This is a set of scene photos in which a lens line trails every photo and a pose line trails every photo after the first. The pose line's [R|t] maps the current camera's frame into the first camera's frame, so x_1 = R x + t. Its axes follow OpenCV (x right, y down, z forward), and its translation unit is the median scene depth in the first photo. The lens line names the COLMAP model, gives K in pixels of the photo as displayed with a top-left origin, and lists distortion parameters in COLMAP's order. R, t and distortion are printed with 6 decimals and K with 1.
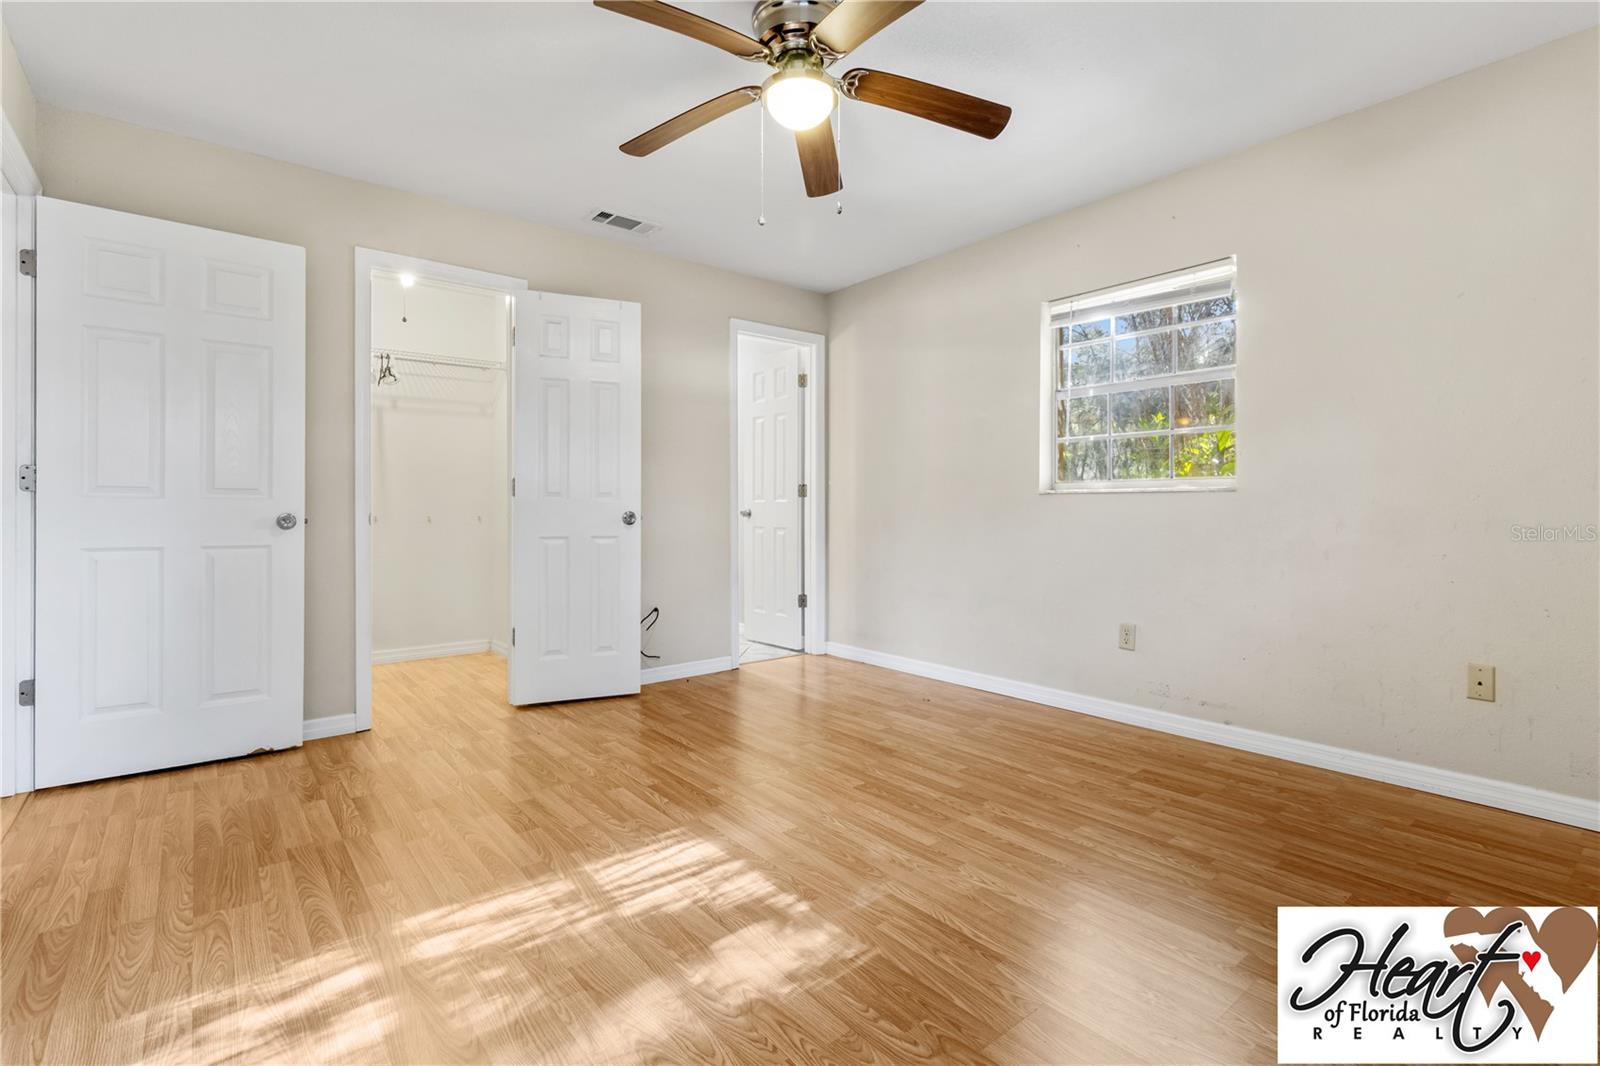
lens RADIAL K [[756.1, 0, 810.7], [0, 756.1, 513.9], [0, 0, 1]] dist [0.005161, 0.000659]
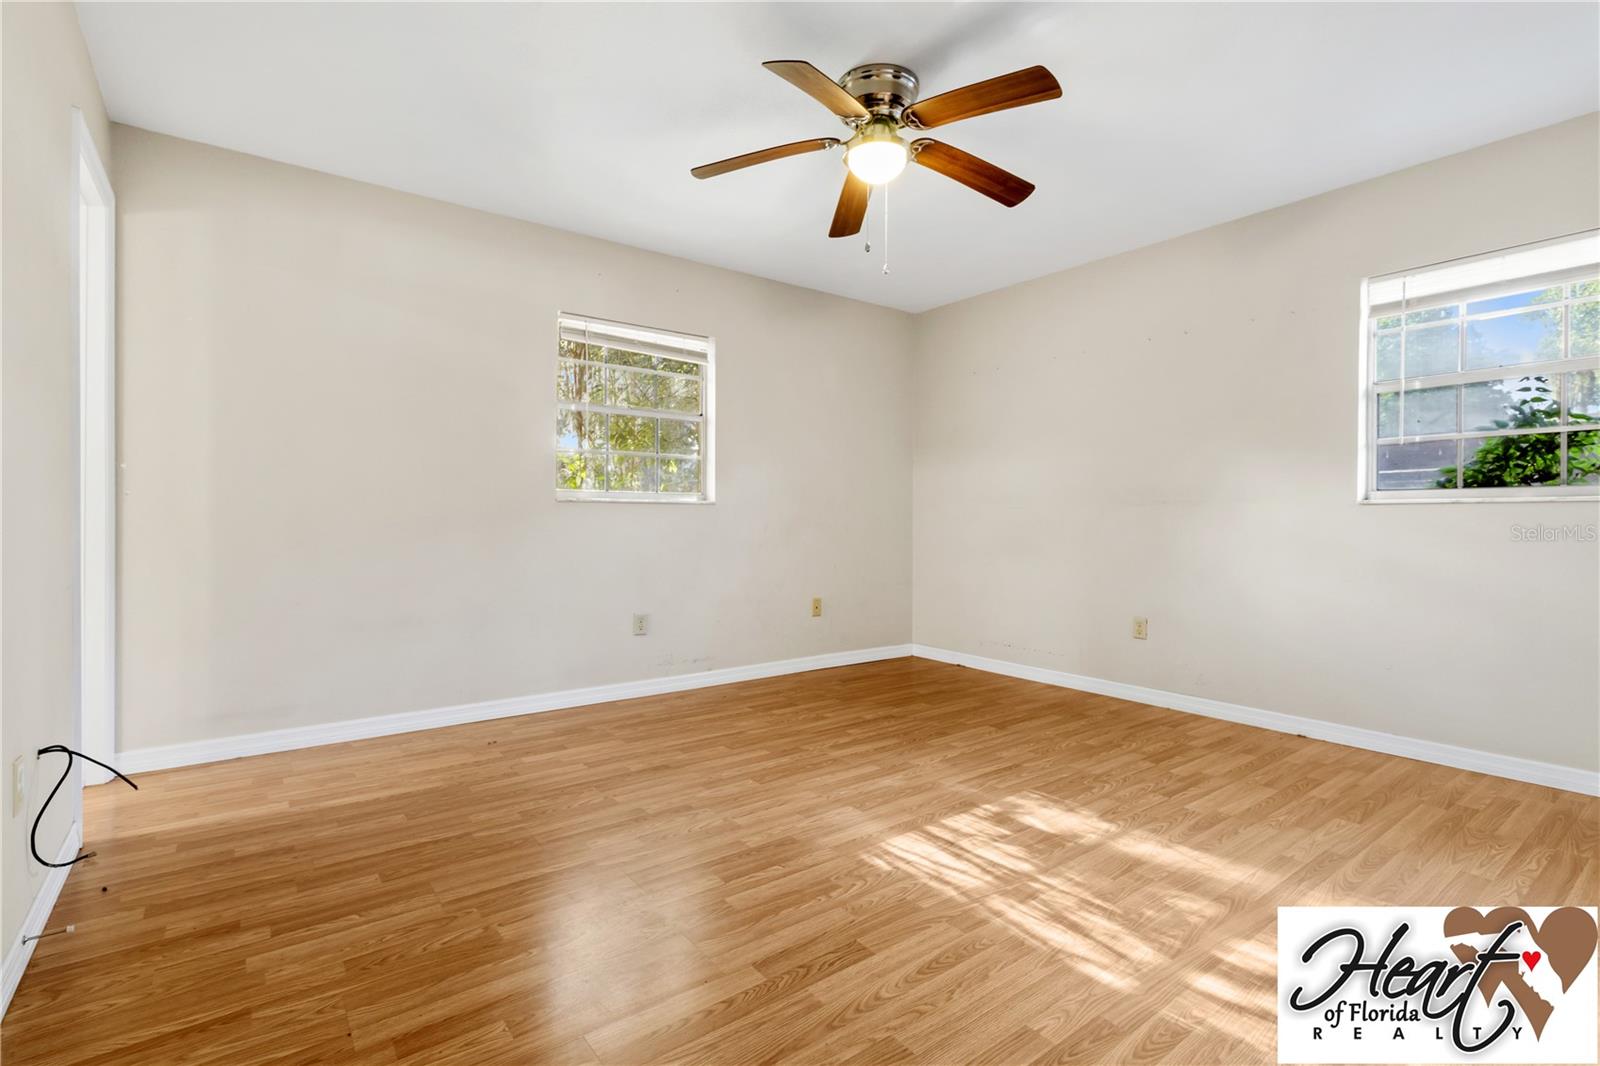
lens RADIAL K [[756.1, 0, 810.7], [0, 756.1, 513.9], [0, 0, 1]] dist [0.005161, 0.000659]
pose [[0.017653, 0.008036, 0.999812, -1.181869], [0.002132, 0.999965, -0.008075, 0.000164], [-0.999842, 0.002275, 0.017635, 1.099371]]
